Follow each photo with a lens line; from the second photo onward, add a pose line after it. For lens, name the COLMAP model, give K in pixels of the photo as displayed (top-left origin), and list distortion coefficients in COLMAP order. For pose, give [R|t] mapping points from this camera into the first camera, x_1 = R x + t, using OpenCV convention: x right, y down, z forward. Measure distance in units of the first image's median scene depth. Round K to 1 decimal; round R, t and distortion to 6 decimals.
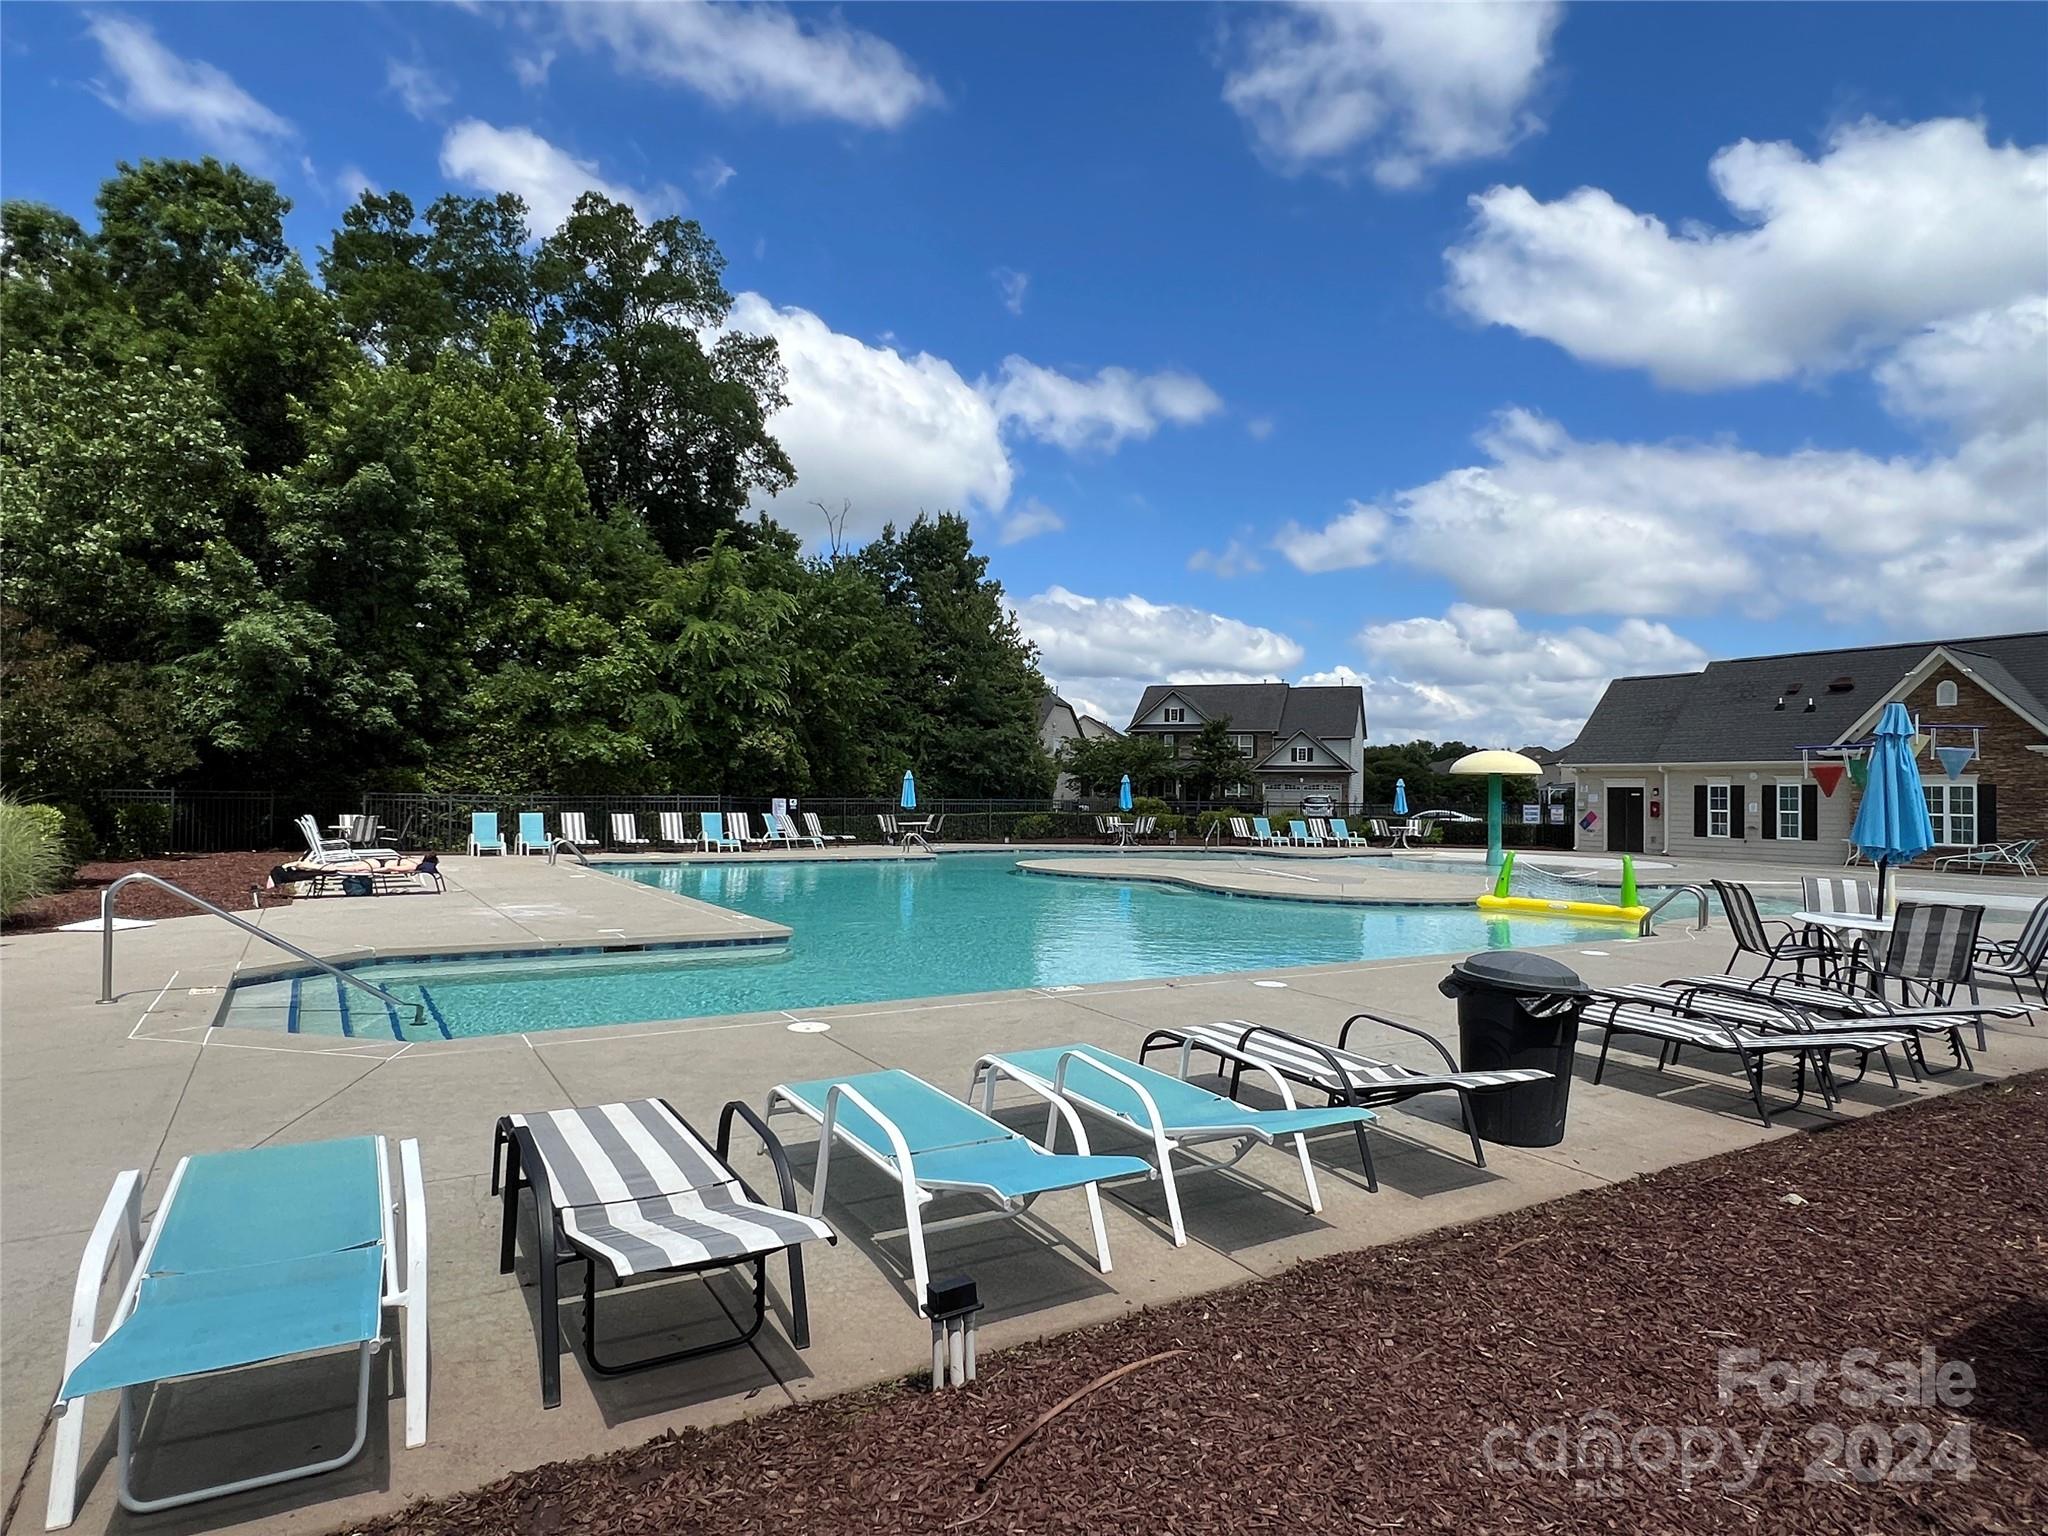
lens RADIAL K [[1157.5, 0, 1026.5], [0, 1157.5, 772.2], [0, 0, 1]] dist [-0.001100, -0.000932]
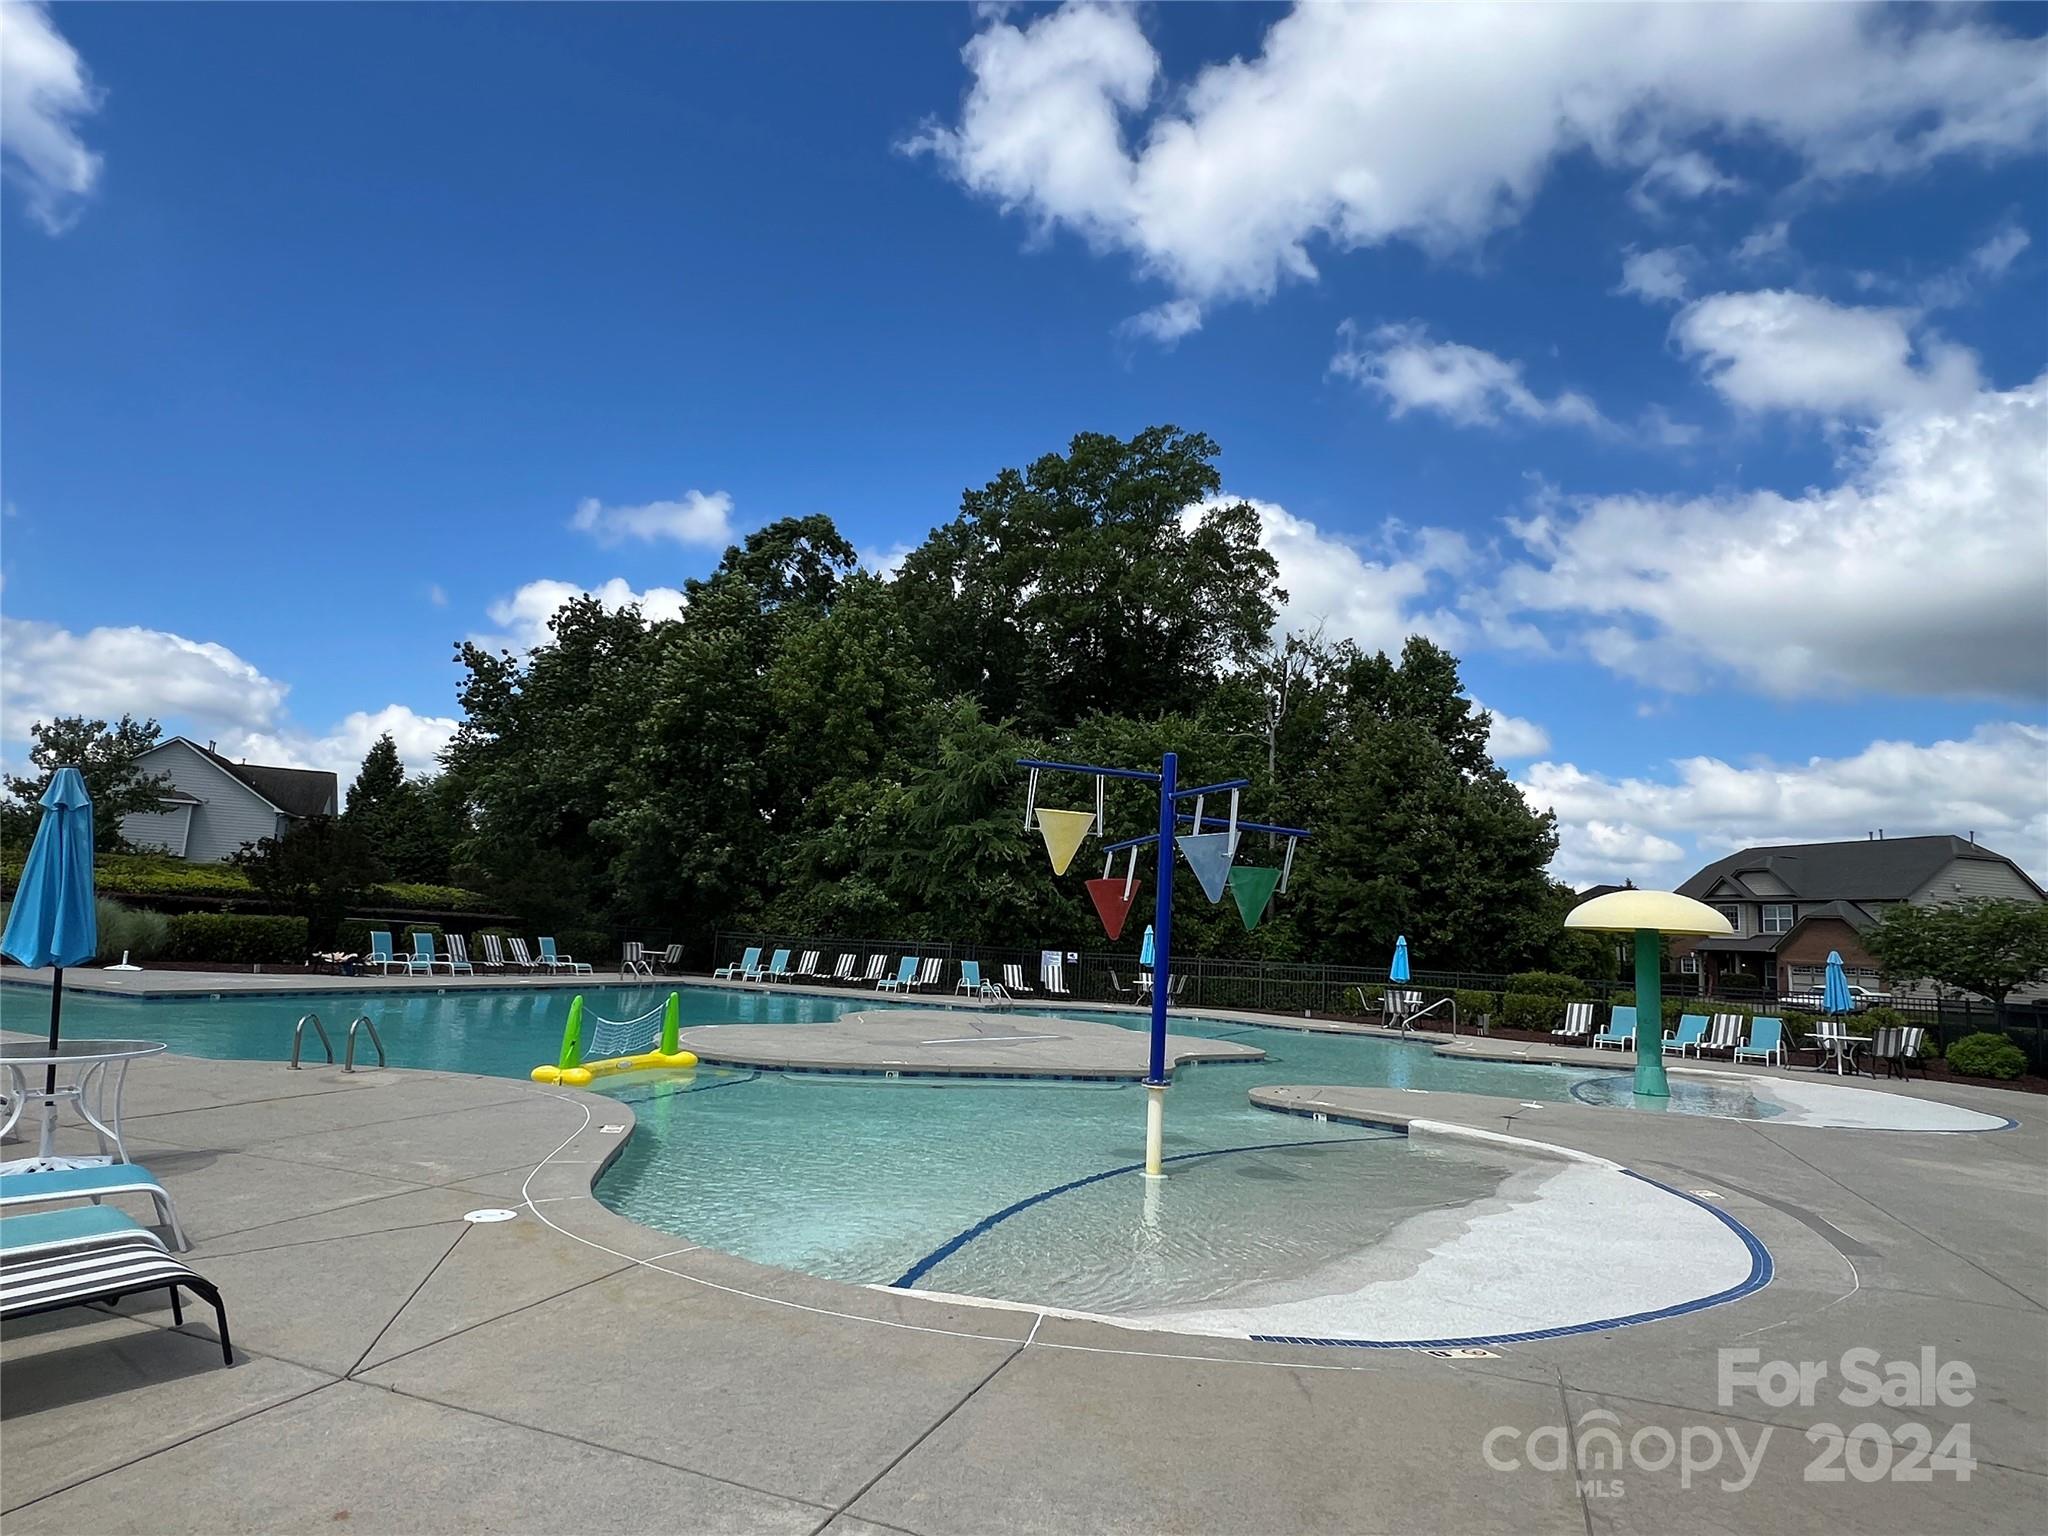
lens RADIAL K [[1157.5, 0, 1014.4], [0, 1157.5, 772.3], [0, 0, 1]] dist [-0.001100, -0.000932]
pose [[0.619901, -0.093229, -0.779122, 1.135038], [-0.029056, 0.989509, -0.141521, 0.022090], [0.784142, 0.110367, 0.610689, 0.574173]]
